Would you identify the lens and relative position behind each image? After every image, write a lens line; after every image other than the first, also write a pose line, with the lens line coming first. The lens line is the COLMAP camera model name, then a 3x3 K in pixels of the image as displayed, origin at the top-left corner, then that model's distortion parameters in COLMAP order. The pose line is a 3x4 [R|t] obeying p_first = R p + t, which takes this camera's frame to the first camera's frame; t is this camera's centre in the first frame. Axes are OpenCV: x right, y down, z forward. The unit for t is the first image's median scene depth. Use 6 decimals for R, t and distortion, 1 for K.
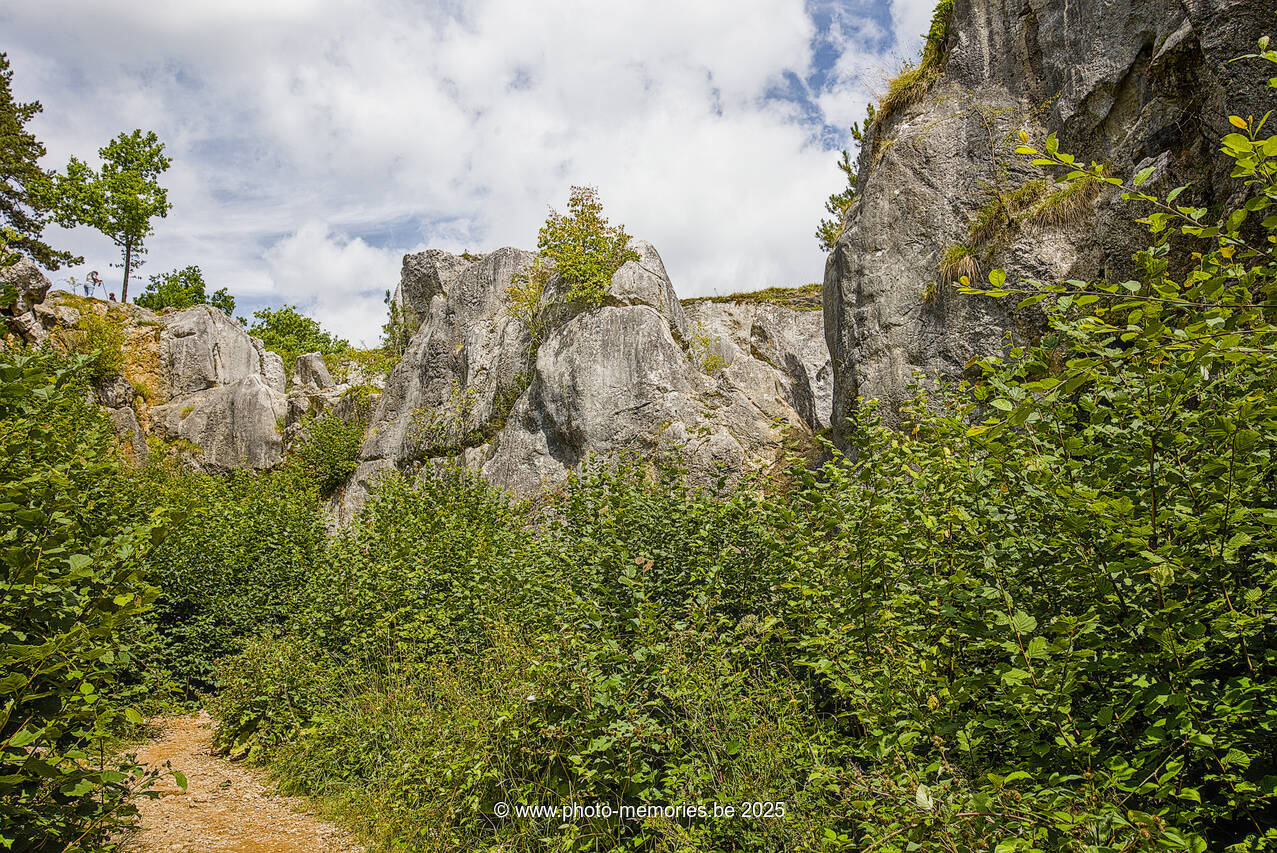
lens RADIAL K [[914.0, 0, 638.5], [0, 914.0, 426.5], [0, 0, 1]] dist [-0.008683, -0.001314]
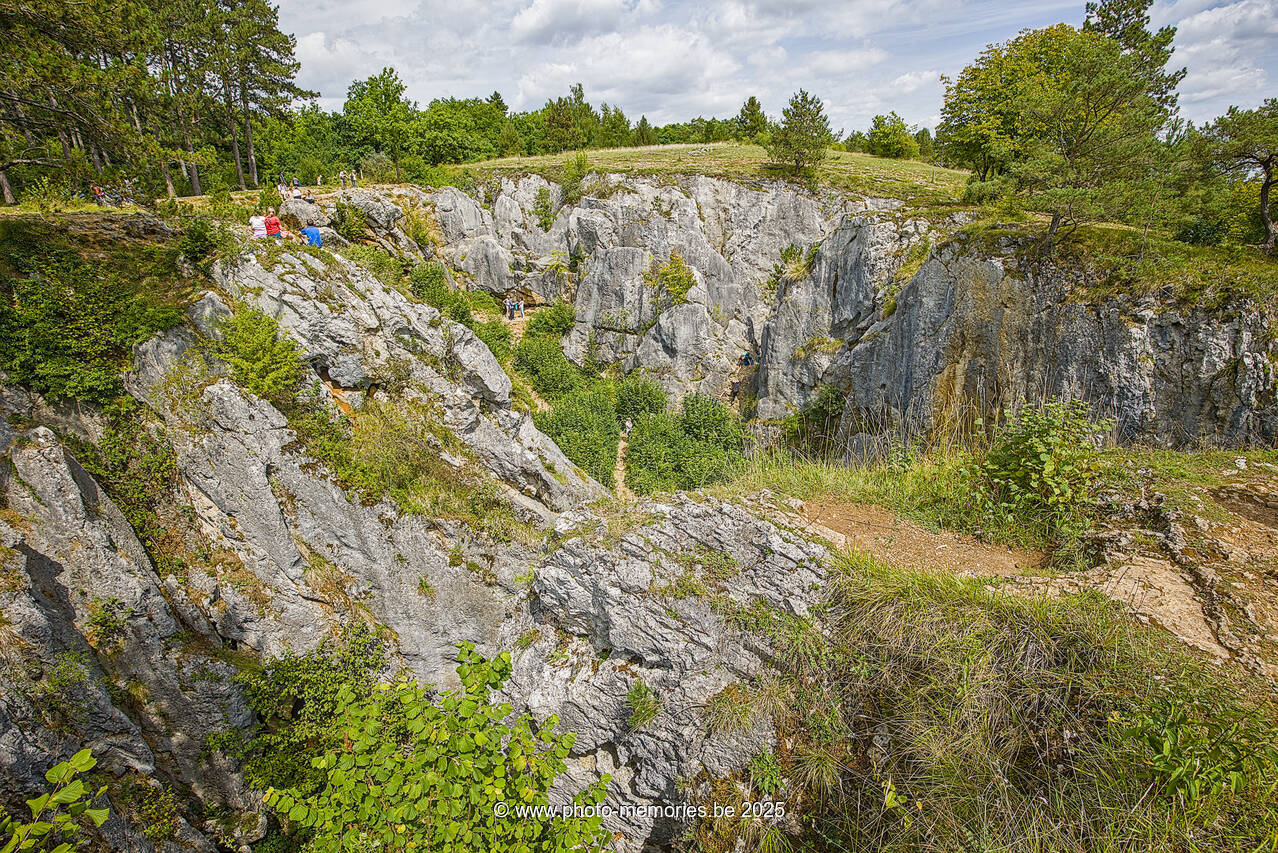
lens RADIAL K [[601.8, 0, 639.0], [0, 601.8, 426.5], [0, 0, 1]] dist [-0.036381, 0.000230]
pose [[0.998695, -0.012879, 0.049416, -0.269669], [-0.016802, 0.830933, 0.556119, -0.830996], [-0.048223, -0.556224, 0.829632, -0.725754]]
